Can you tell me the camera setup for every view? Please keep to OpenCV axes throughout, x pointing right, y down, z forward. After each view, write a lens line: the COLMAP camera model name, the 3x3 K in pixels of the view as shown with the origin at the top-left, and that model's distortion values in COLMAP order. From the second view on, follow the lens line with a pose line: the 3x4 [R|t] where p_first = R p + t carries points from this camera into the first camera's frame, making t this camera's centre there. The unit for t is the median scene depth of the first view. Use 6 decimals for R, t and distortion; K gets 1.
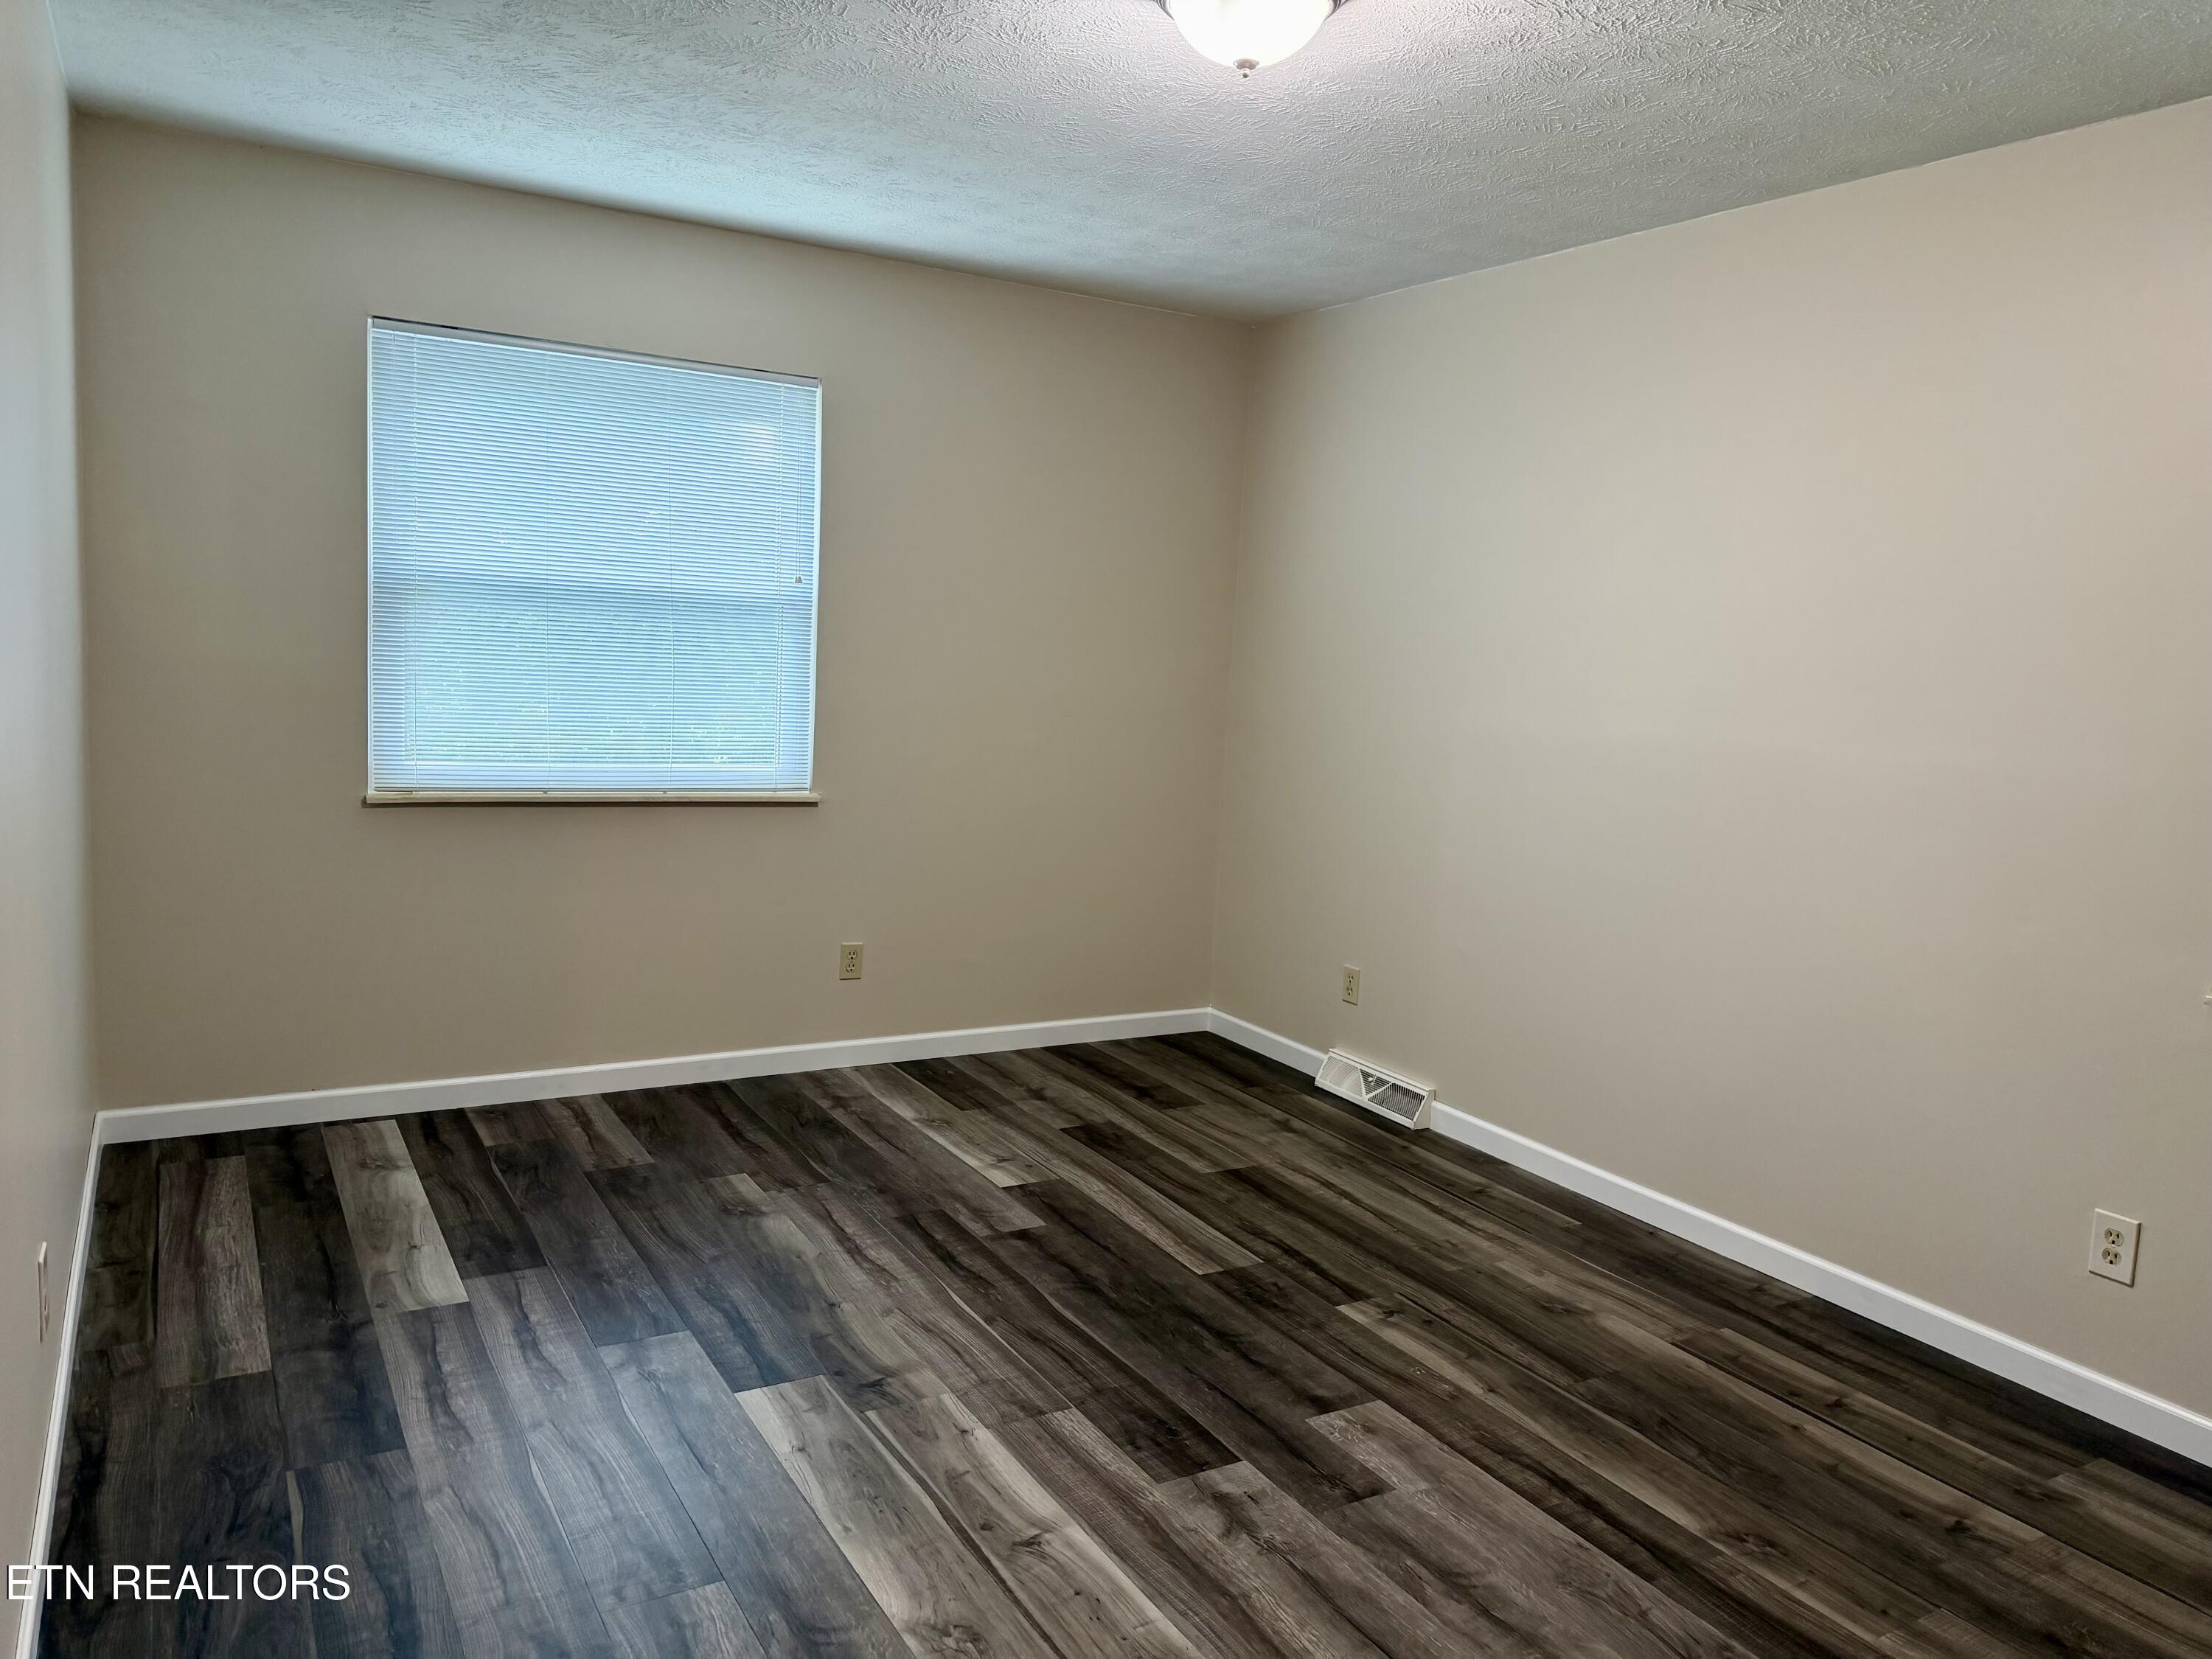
lens RADIAL K [[1547.5, 0, 1106.0], [0, 1547.5, 829.5], [0, 0, 1]] dist [0.068133, -0.095003]
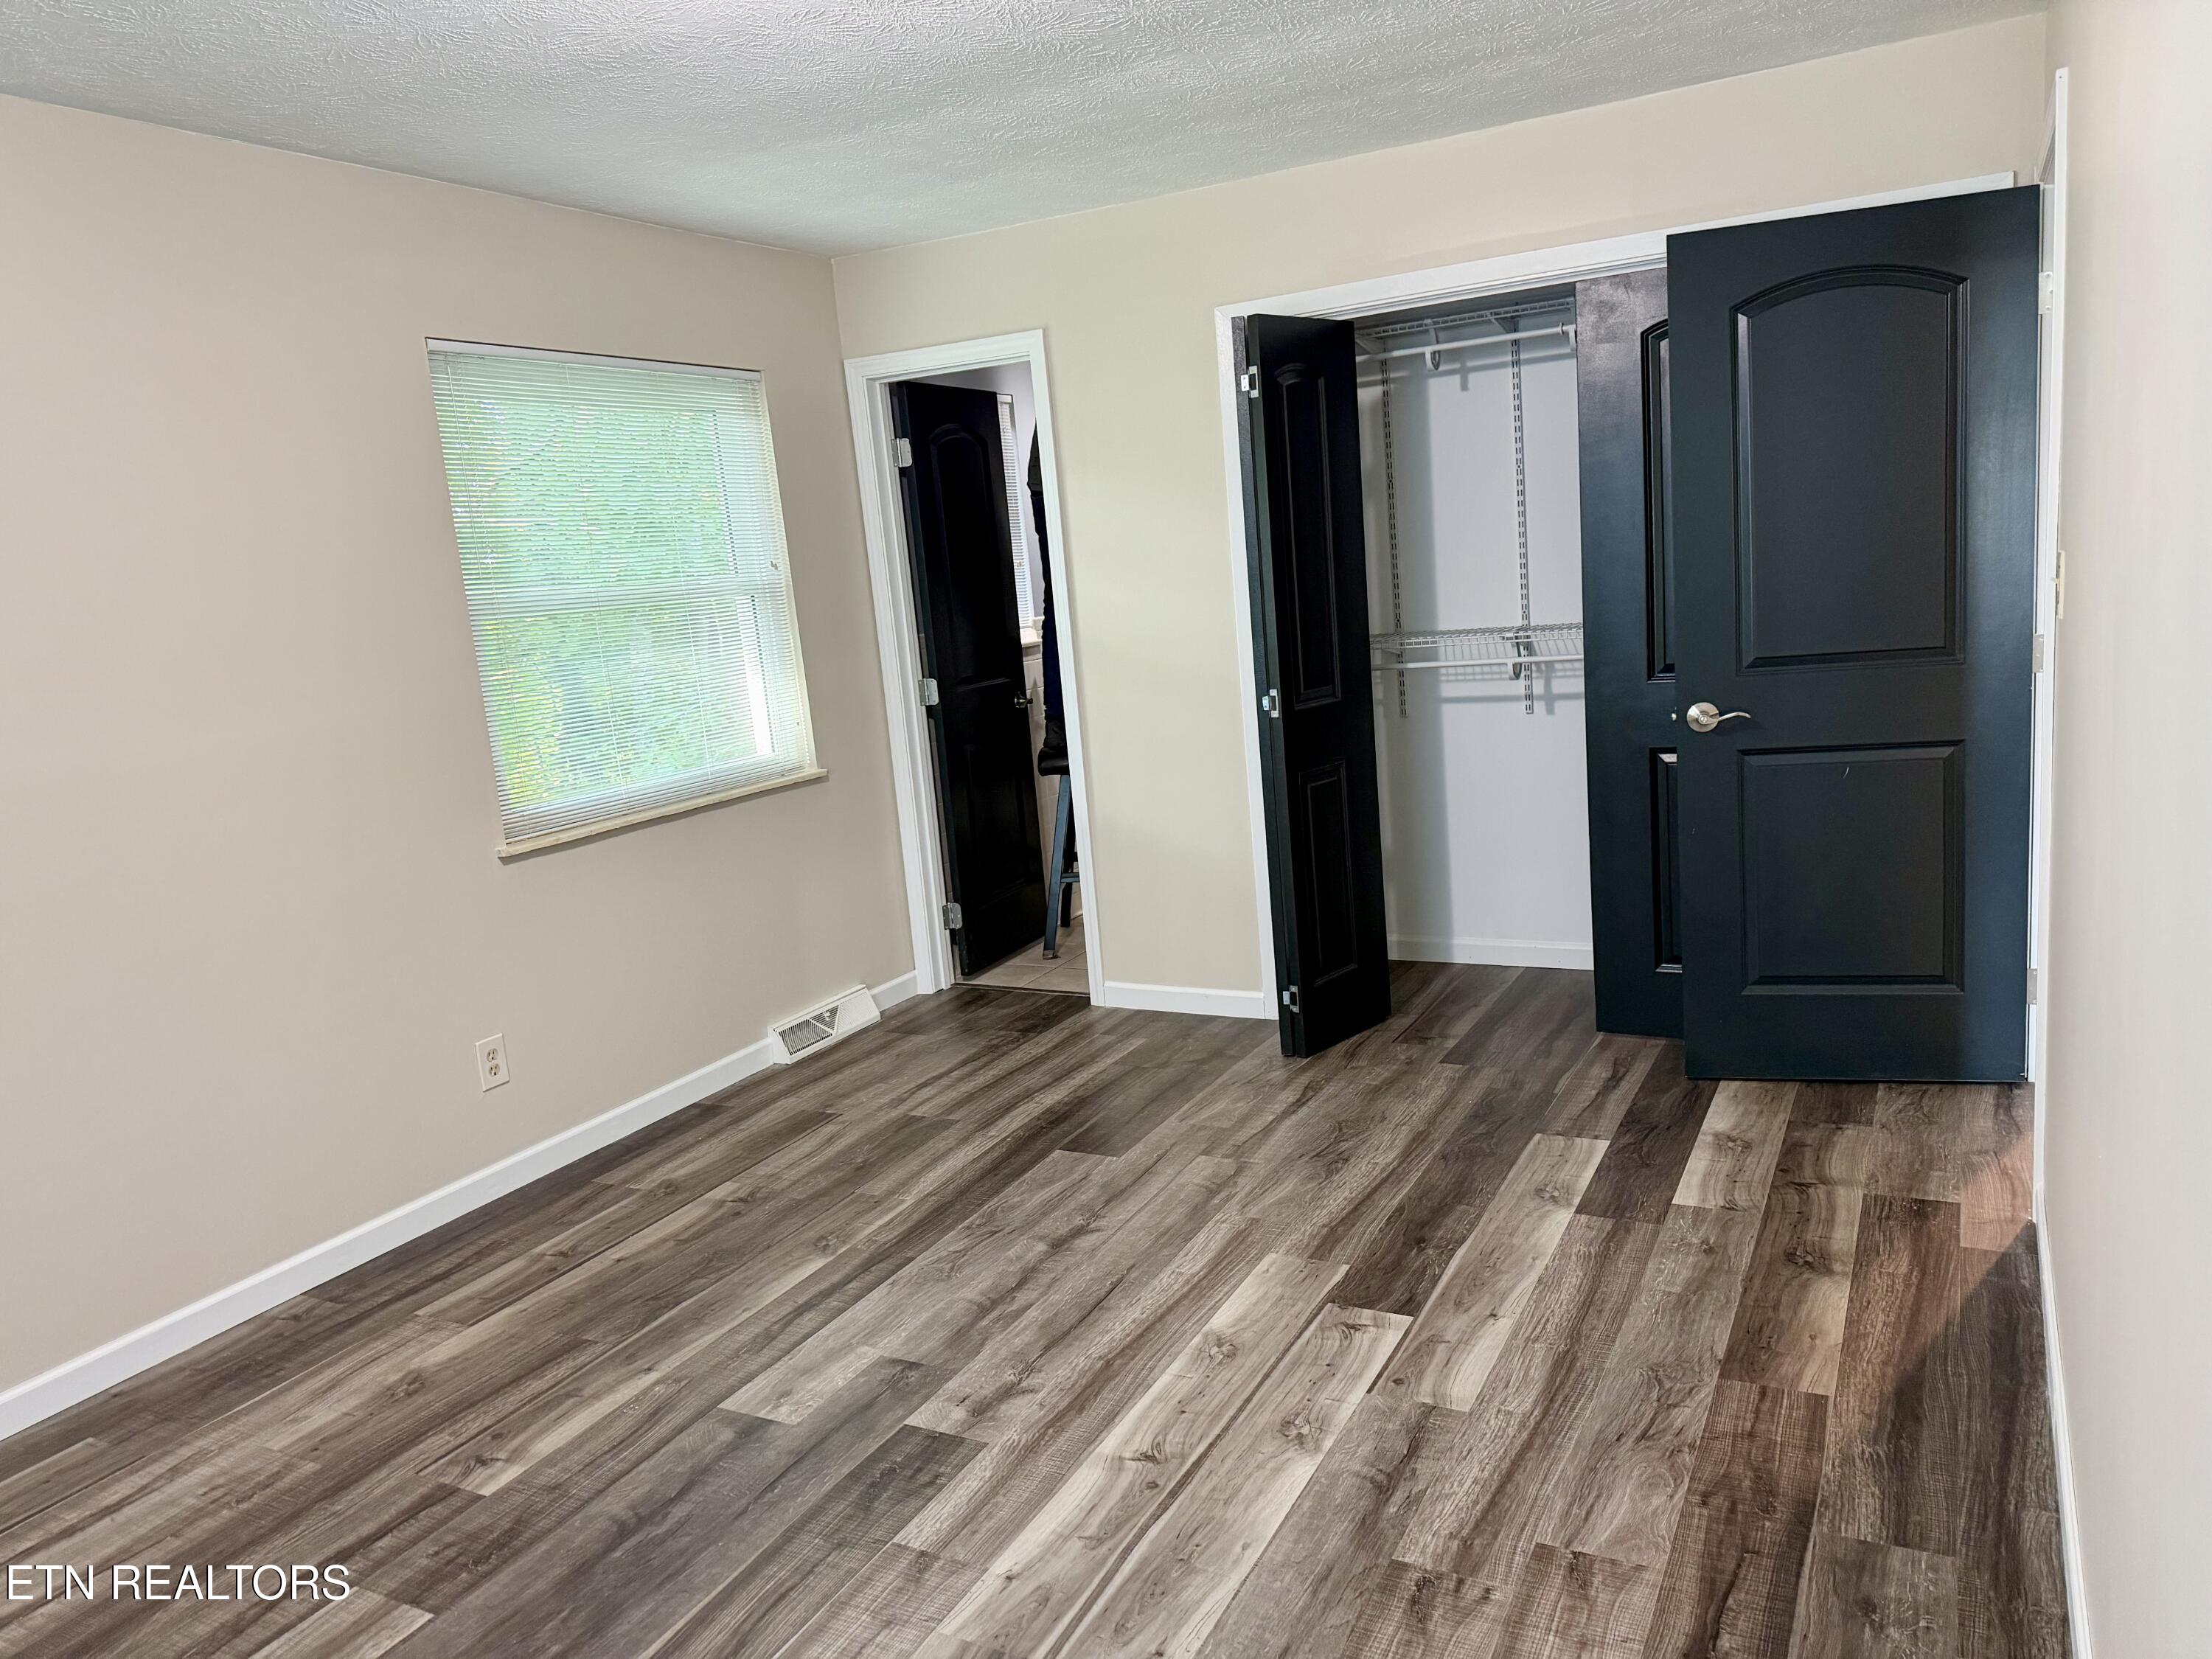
lens RADIAL K [[1547.5, 0, 1106.0], [0, 1547.5, 829.5], [0, 0, 1]] dist [0.068133, -0.095003]
pose [[-0.515217, -0.157278, 0.842505, -0.740900], [0.164527, 0.946586, 0.277320, -0.209478], [-0.841119, 0.281495, -0.461821, 1.205224]]
